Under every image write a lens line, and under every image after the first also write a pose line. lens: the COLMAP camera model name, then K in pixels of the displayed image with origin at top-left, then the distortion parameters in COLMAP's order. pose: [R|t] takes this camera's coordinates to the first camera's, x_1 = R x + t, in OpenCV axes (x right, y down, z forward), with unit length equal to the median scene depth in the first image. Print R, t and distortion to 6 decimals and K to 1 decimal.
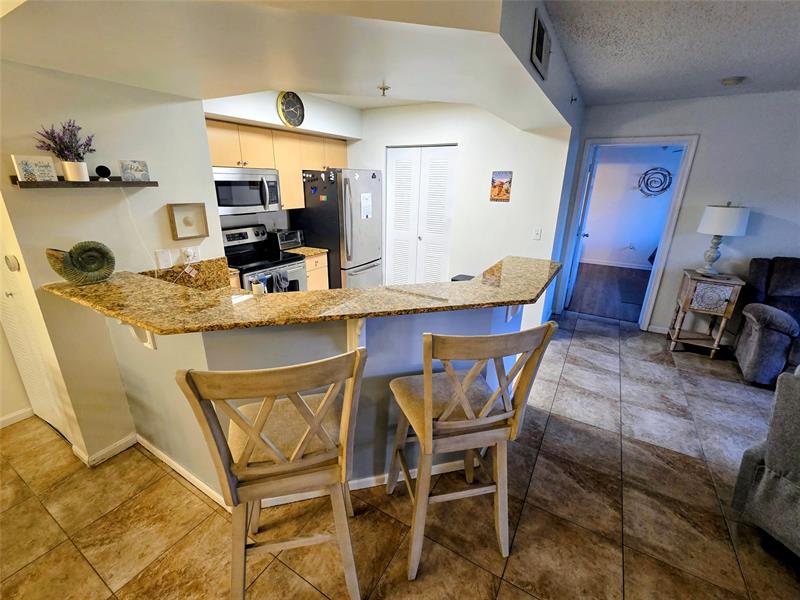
lens RADIAL K [[351.4, 0, 394.3], [0, 351.4, 299.7], [0, 0, 1]] dist [-0.001718, -0.000436]
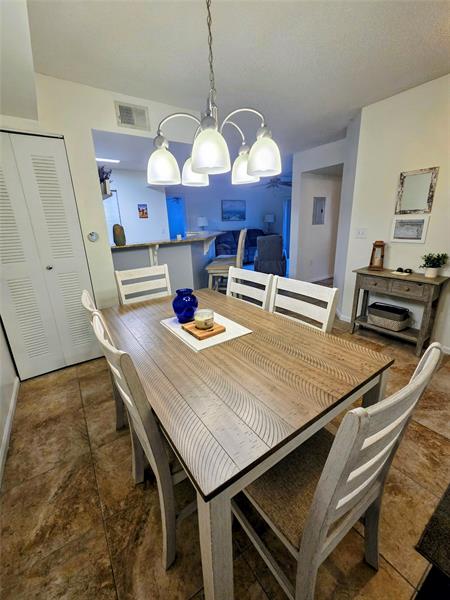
lens RADIAL K [[246.4, 0, 226.9], [0, 246.4, 298.7], [0, 0, 1]] dist [-0.003412, -0.001051]
pose [[0.413741, -0.301939, 0.858866, -1.078777], [0.329233, 0.929173, 0.168055, 0.114693], [-0.848778, 0.213236, 0.483846, -0.090893]]
